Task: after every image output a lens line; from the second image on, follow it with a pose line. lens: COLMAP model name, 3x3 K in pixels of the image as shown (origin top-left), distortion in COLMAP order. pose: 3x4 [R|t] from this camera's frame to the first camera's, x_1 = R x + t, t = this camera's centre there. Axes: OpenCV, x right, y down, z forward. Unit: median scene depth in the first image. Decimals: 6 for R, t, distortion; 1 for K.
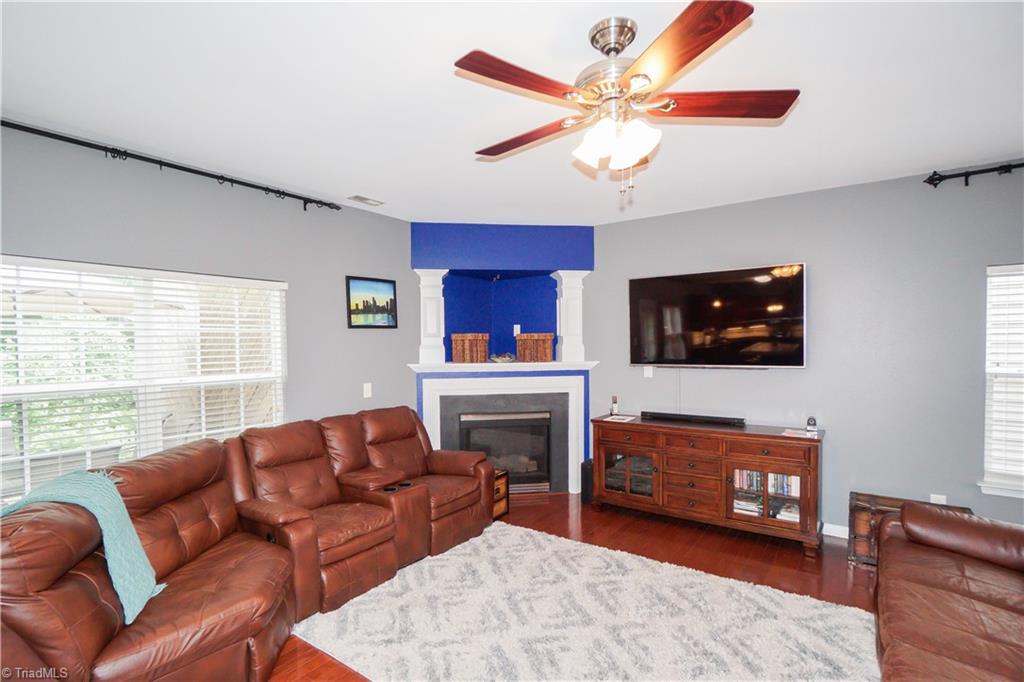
lens RADIAL K [[502.0, 0, 508.6], [0, 502.0, 347.8], [0, 0, 1]] dist [-0.007154, -0.000256]
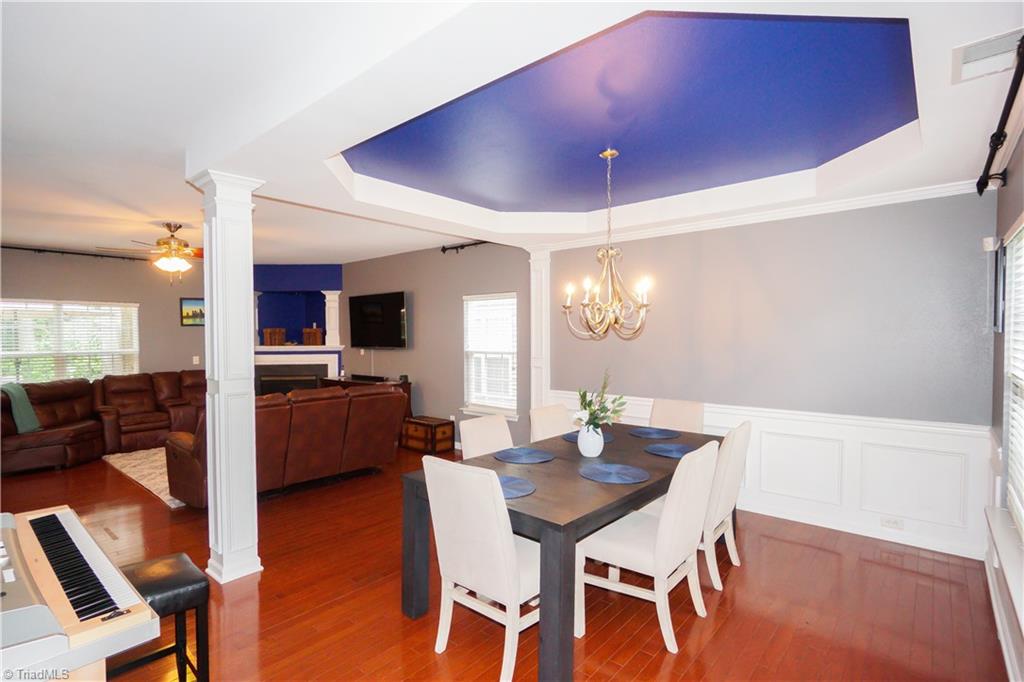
lens RADIAL K [[502.0, 0, 515.0], [0, 502.0, 336.8], [0, 0, 1]] dist [-0.007154, -0.000256]
pose [[0.996399, 0.004031, -0.084689, 0.940195], [-0.004022, 0.999992, 0.000270, -0.004641], [0.084689, 0.000072, 0.996407, -0.648685]]
